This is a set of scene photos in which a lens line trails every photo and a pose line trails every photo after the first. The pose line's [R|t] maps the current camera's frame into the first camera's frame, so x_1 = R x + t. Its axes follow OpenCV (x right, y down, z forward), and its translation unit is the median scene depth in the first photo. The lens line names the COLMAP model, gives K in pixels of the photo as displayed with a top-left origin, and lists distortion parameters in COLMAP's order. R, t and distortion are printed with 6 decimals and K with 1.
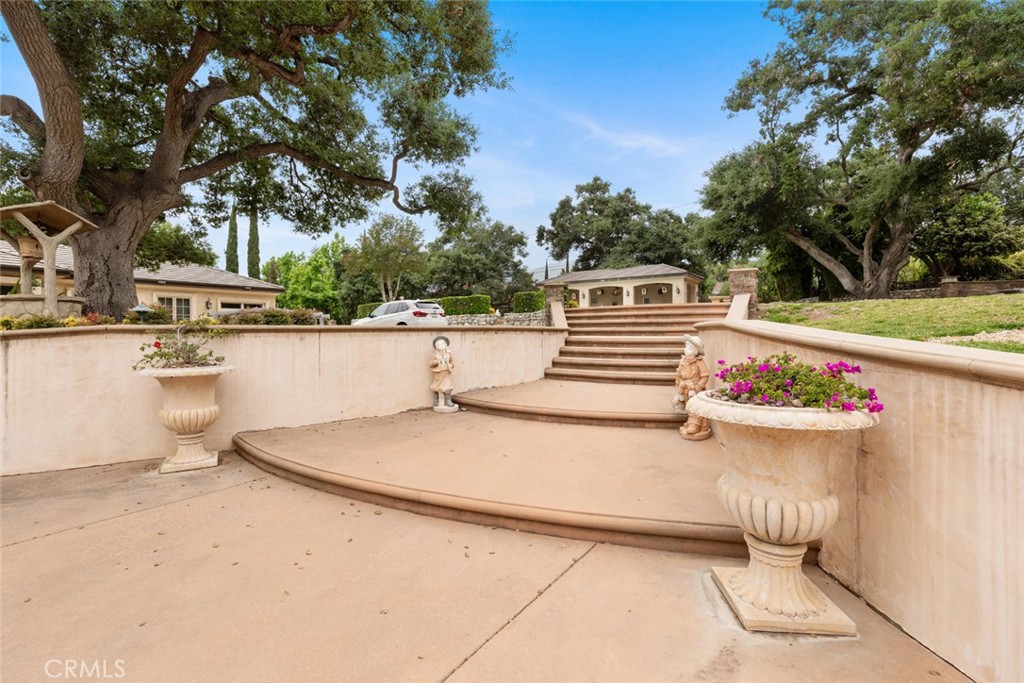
lens RADIAL K [[459.7, 0, 511.0], [0, 459.7, 337.9], [0, 0, 1]] dist [-0.001917, -0.000527]
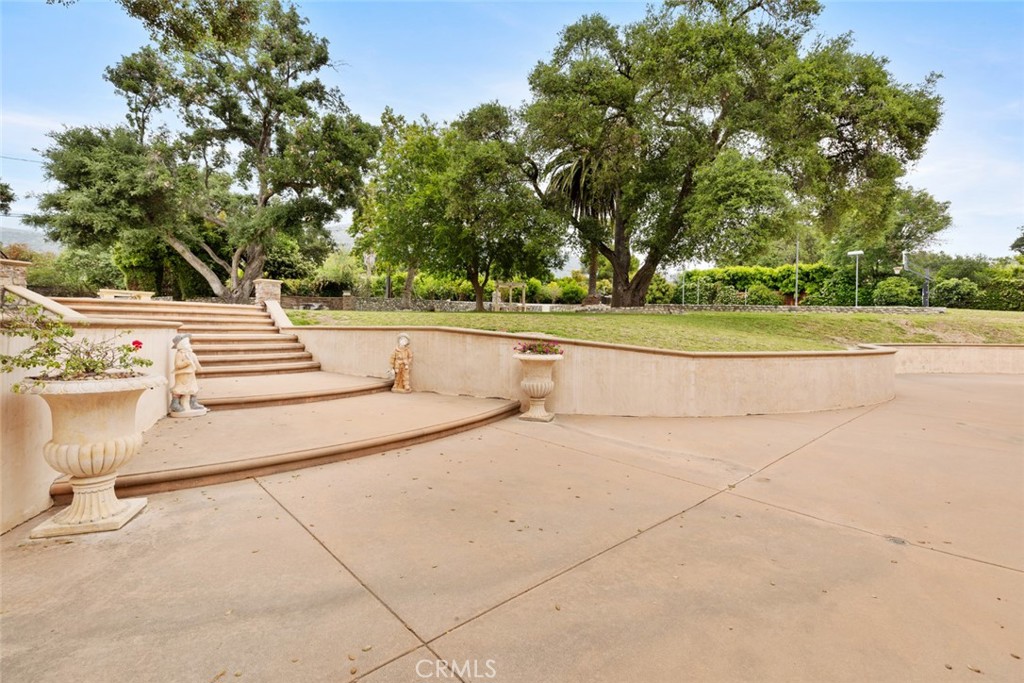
lens RADIAL K [[459.7, 0, 510.6], [0, 459.7, 339.0], [0, 0, 1]] dist [-0.001917, -0.000527]
pose [[0.192242, -0.005904, 0.981330, -0.256288], [-0.001450, 0.999979, 0.006300, 0.000002], [-0.981346, -0.002634, 0.192230, 0.053807]]
